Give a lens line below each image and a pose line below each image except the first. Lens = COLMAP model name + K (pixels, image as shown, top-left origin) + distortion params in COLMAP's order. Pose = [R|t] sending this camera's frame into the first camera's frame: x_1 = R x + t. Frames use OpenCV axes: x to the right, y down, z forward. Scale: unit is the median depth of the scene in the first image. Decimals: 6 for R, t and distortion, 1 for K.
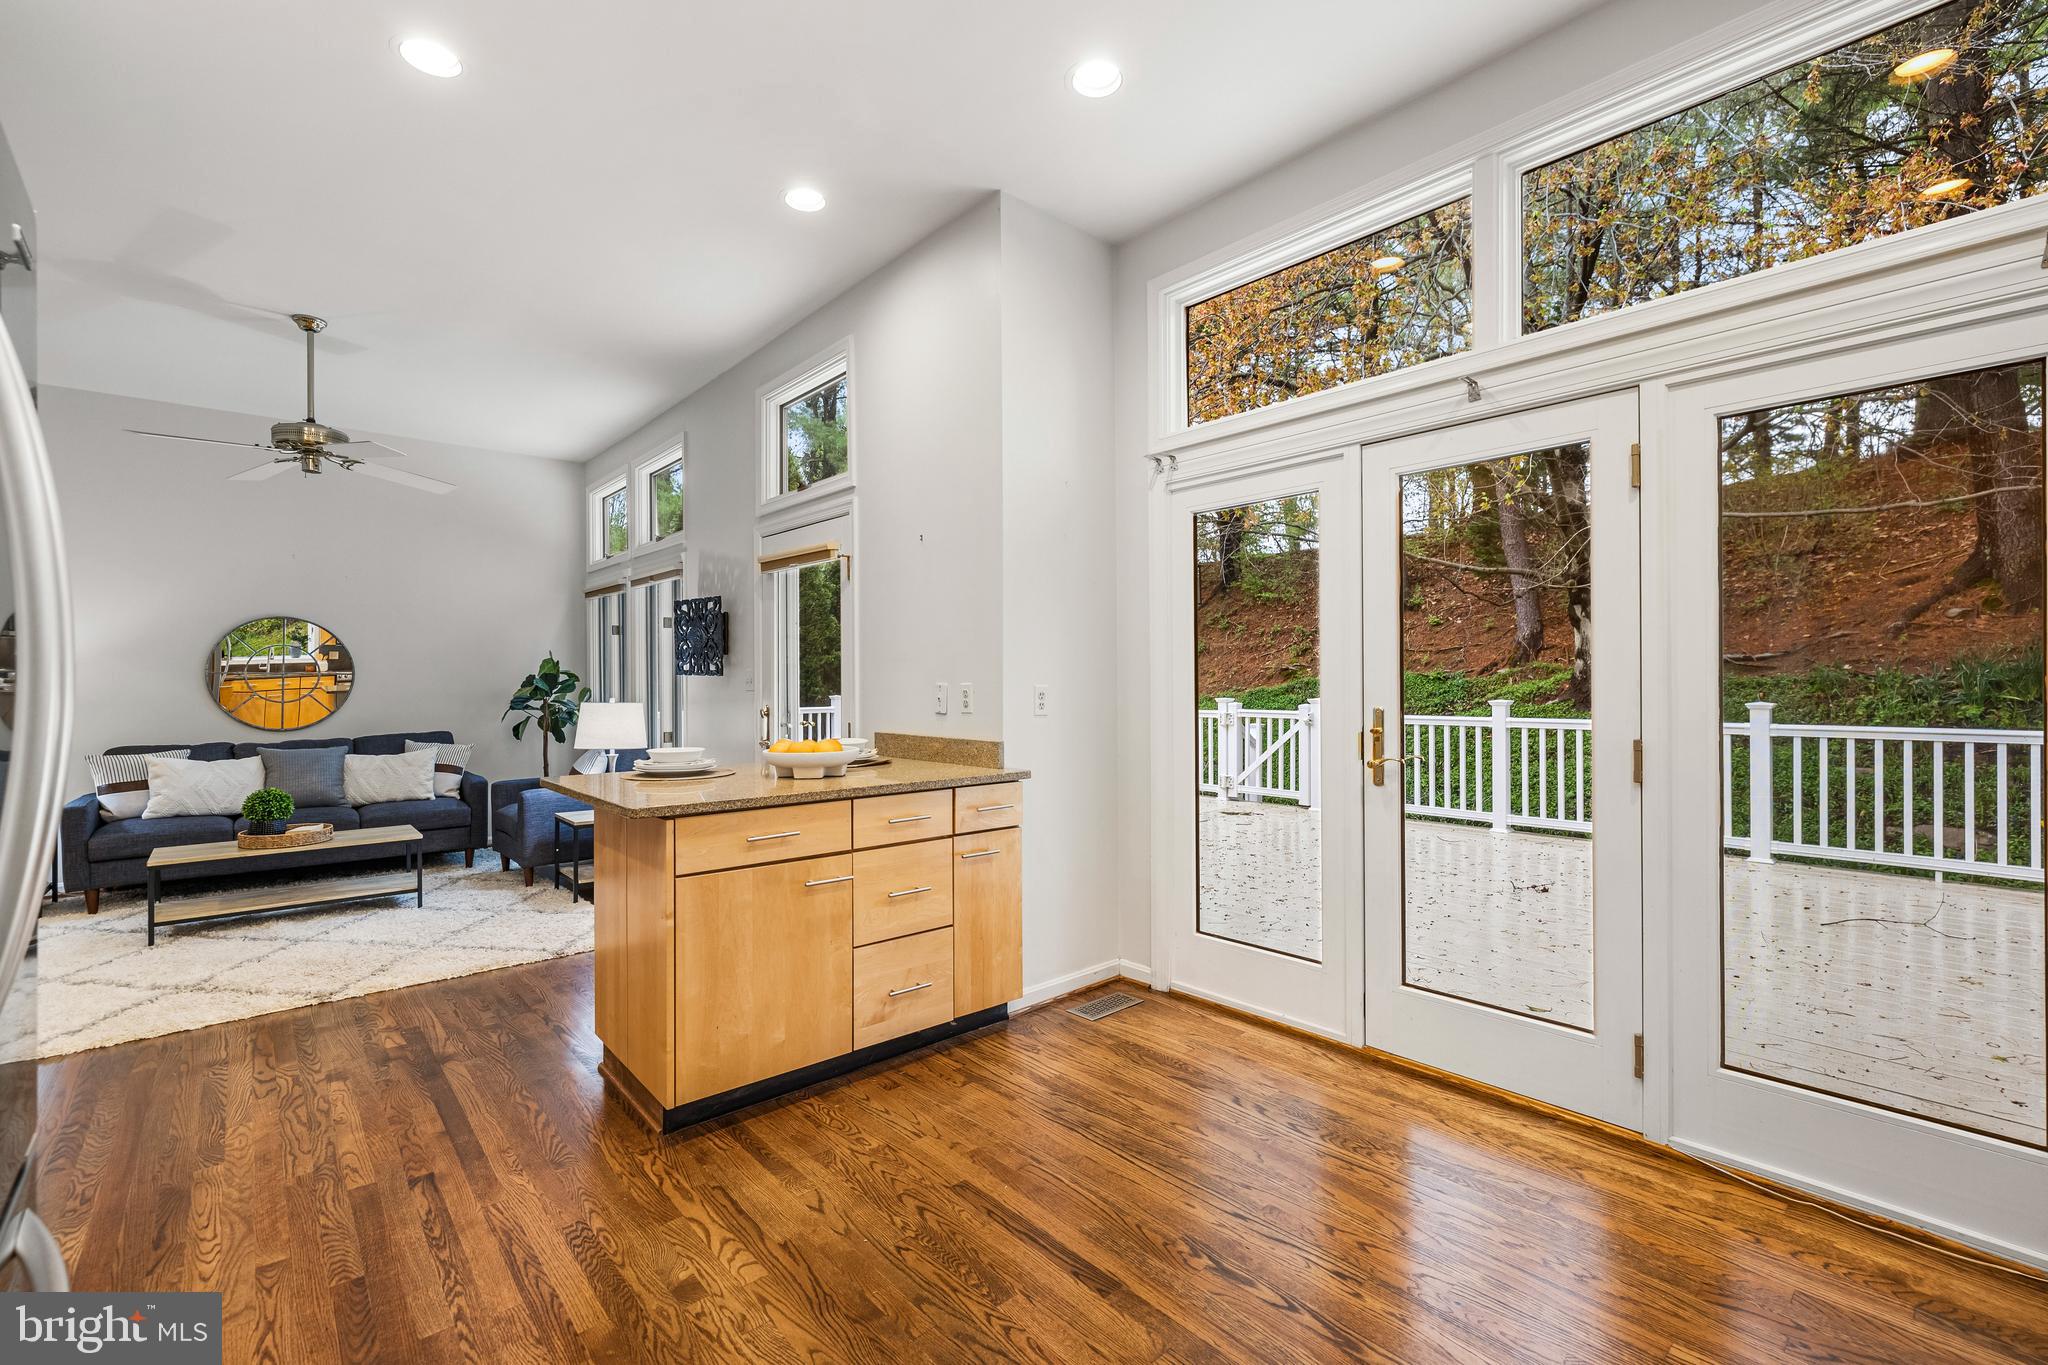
lens RADIAL K [[893.3, 0, 1026.3], [0, 893.3, 680.1], [0, 0, 1]] dist [0.000940, 0.000157]
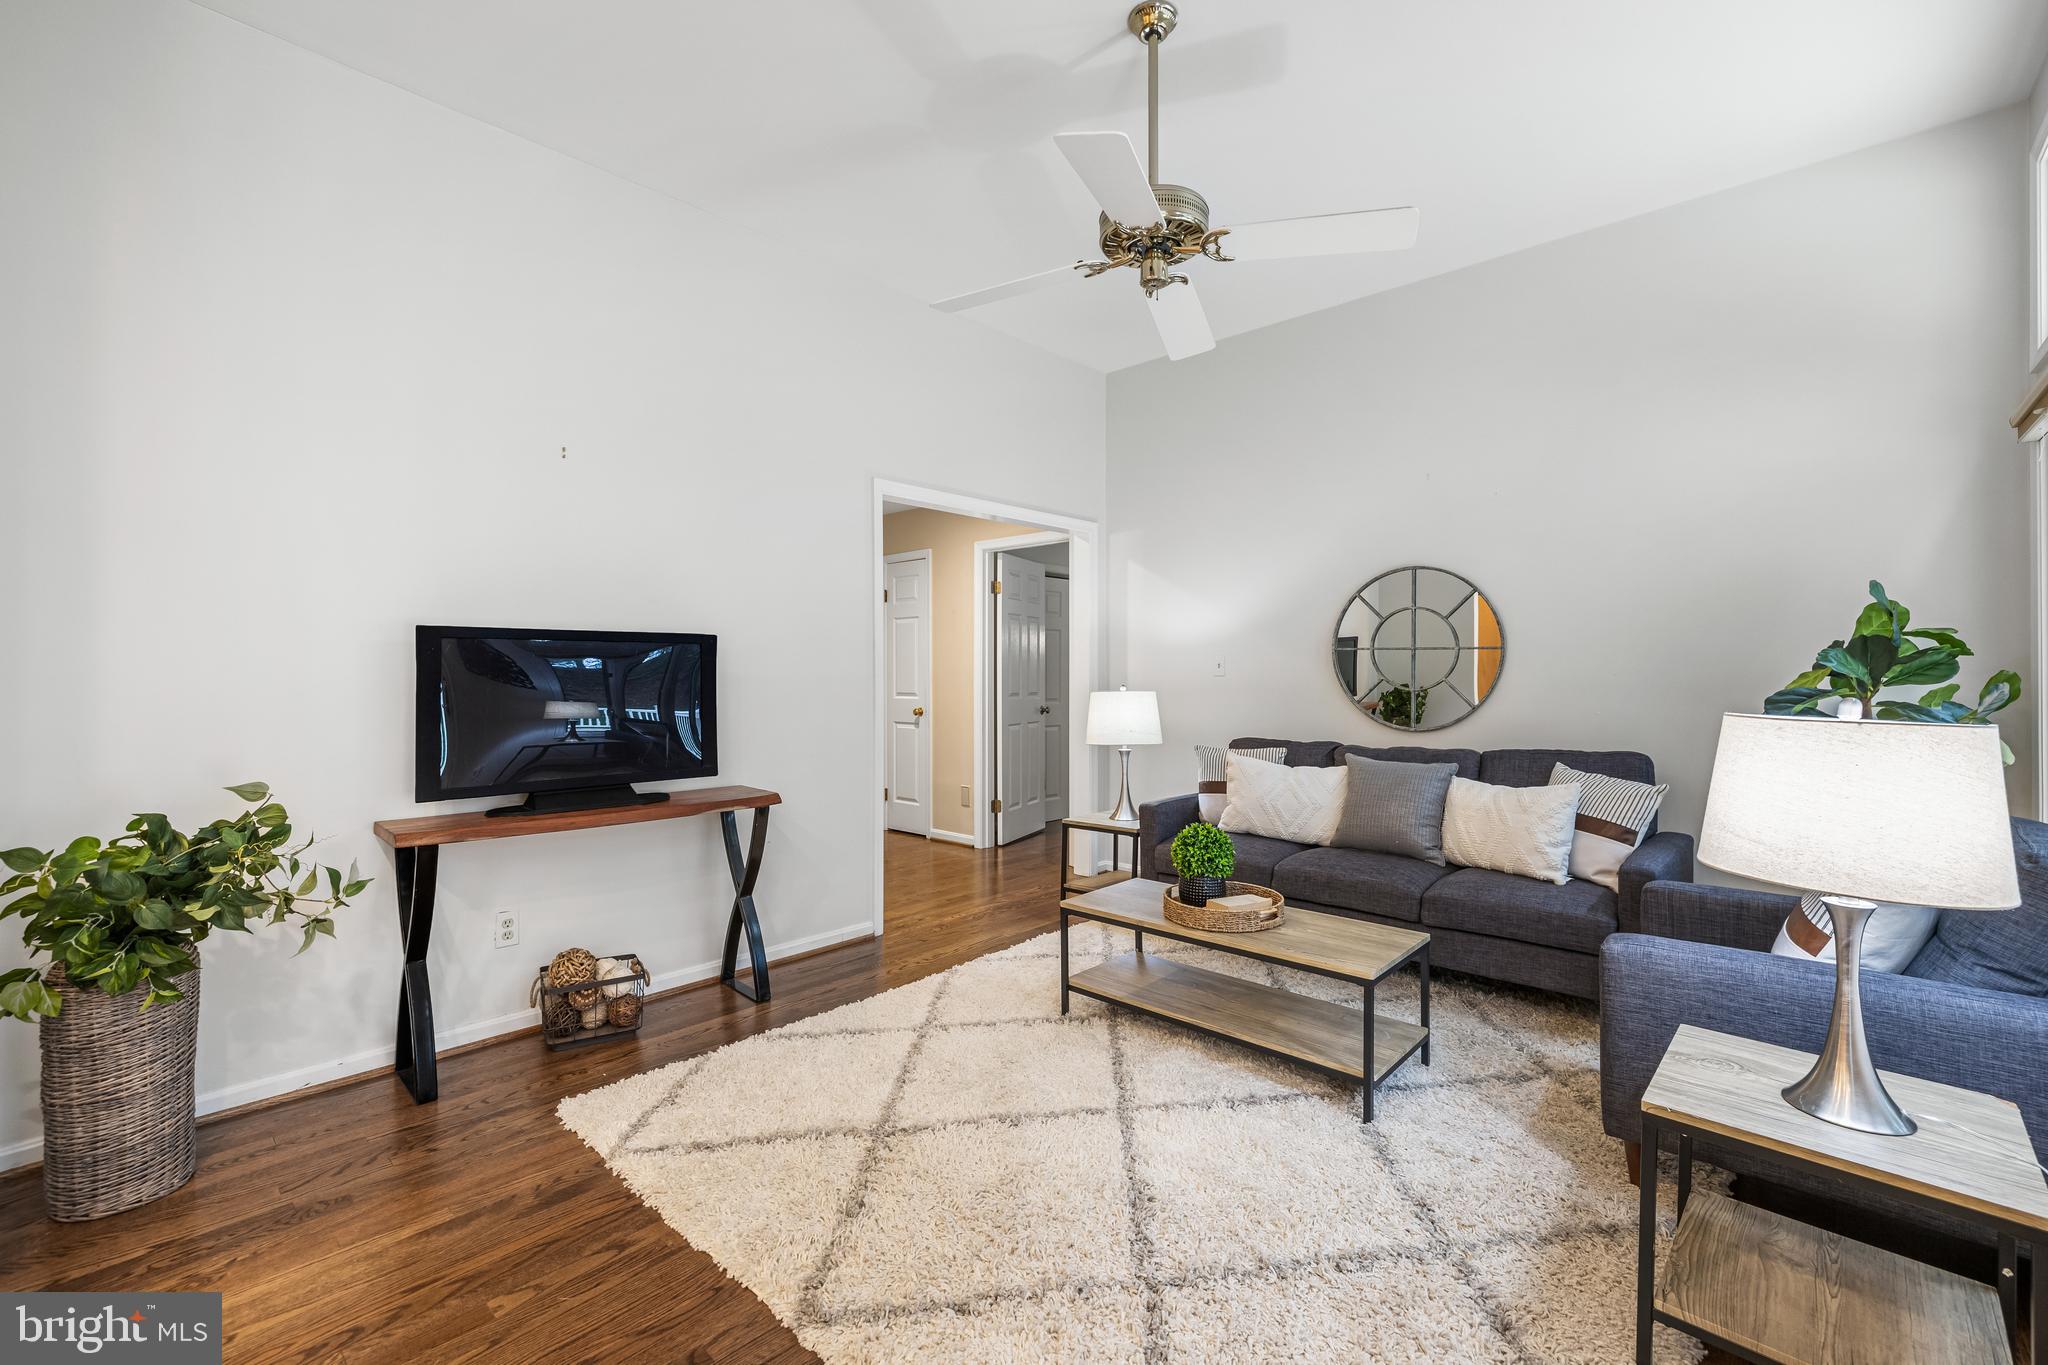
lens RADIAL K [[869.0, 0, 1014.9], [0, 869.0, 660.5], [0, 0, 1]] dist [0.001069, 0.000470]
pose [[0.092373, -0.011746, -0.995655, -0.212950], [0.002507, 0.999930, -0.011564, 0.009771], [0.995721, -0.001428, 0.092396, 0.718190]]
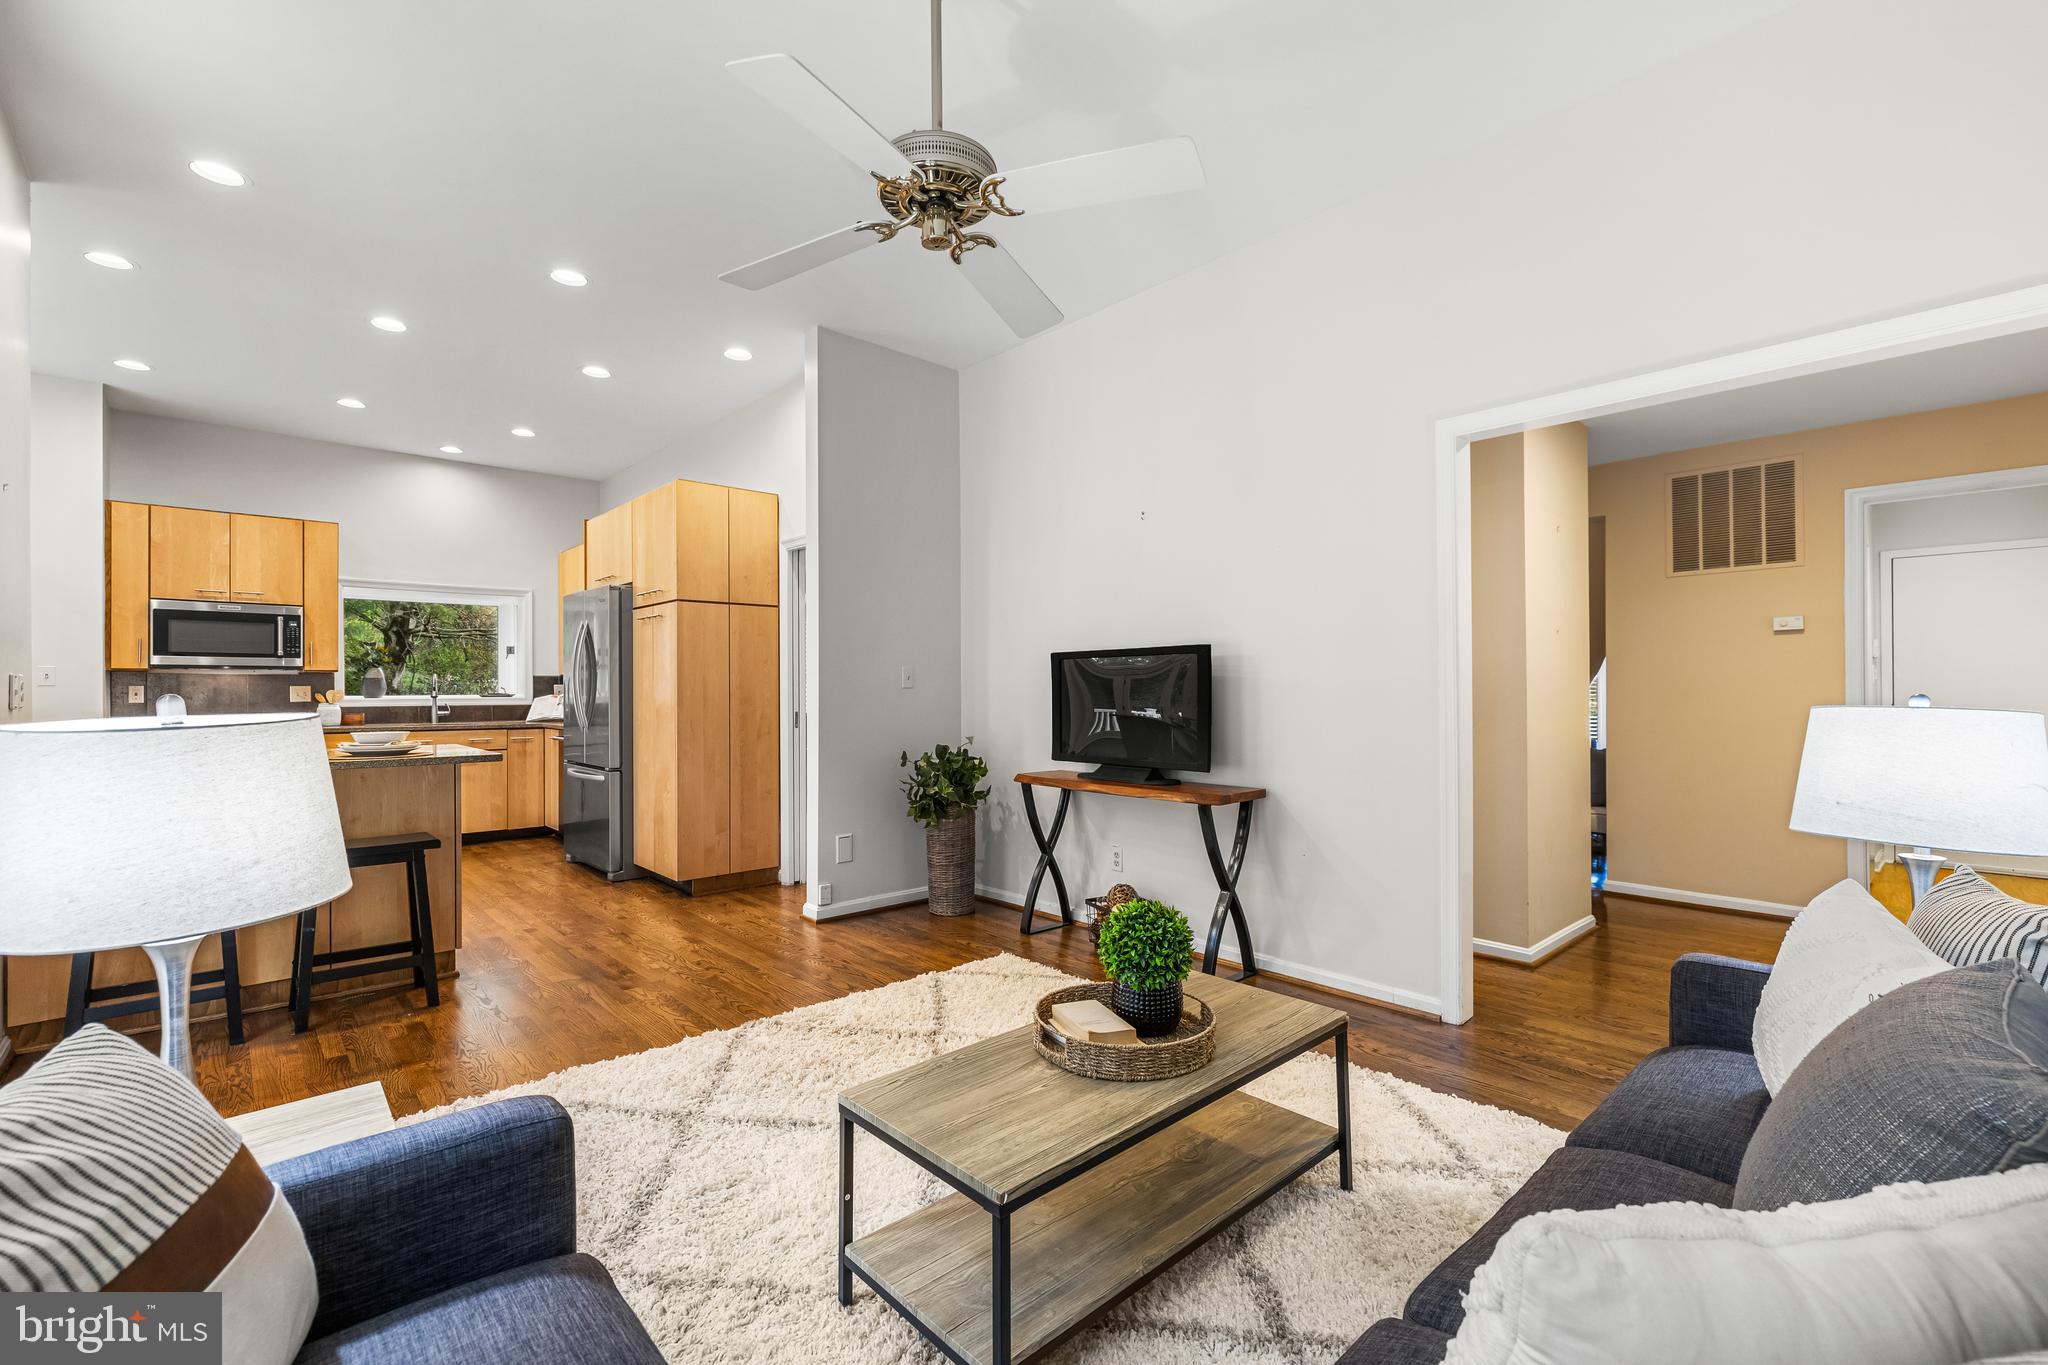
lens RADIAL K [[871.1, 0, 1017.9], [0, 871.1, 688.2], [0, 0, 1]] dist [-0.002487, 0.000130]
pose [[-0.999703, 0.008896, -0.022687, -0.693037], [0.008992, 0.999951, -0.004128, 0.019731], [0.022649, -0.004331, -0.999734, 1.250127]]
